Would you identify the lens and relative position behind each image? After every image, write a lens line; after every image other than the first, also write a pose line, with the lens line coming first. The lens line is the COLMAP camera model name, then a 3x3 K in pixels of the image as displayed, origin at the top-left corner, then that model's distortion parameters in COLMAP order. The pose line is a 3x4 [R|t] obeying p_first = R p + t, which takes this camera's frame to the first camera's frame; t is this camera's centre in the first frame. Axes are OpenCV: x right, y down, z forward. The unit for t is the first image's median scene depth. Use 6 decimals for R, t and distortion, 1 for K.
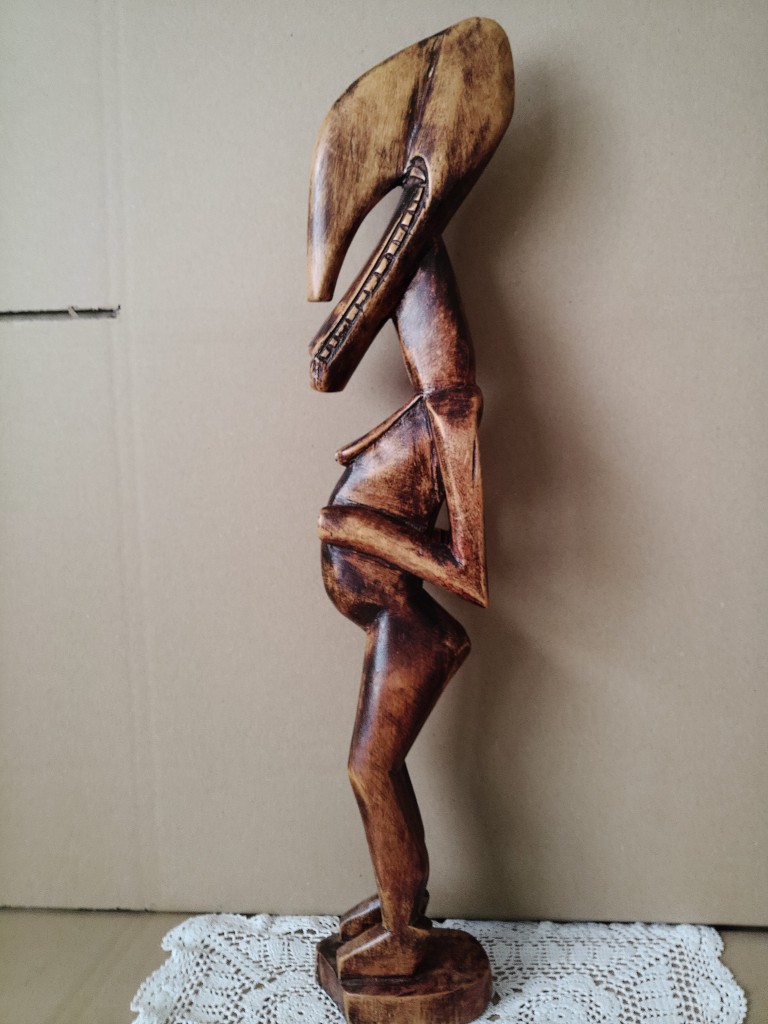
lens RADIAL K [[919.3, 0, 425.9], [0, 919.3, 443.0], [0, 0, 1]] dist [0.000228, 0.007577]
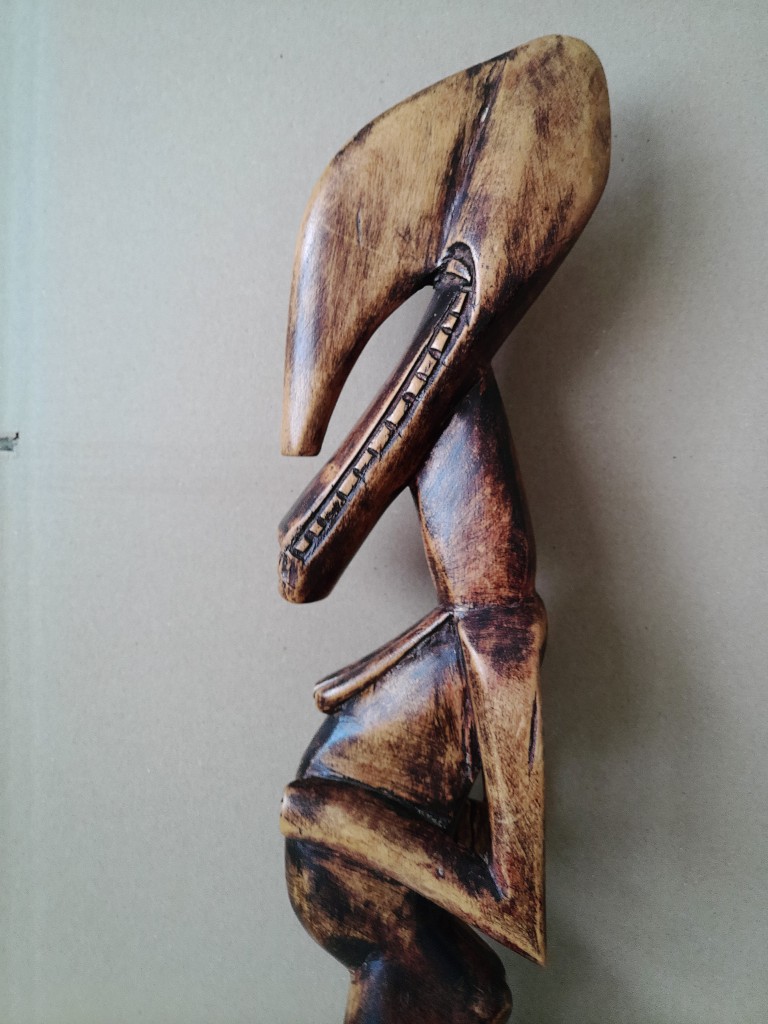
lens RADIAL K [[918.7, 0, 426.8], [0, 918.7, 463.4], [0, 0, 1]] dist [-0.009718, -0.002574]
pose [[0.999175, 0.039183, -0.010643, -0.018995], [-0.039492, 0.998751, -0.030617, -0.136174], [0.009430, 0.031012, 0.999475, 0.360931]]
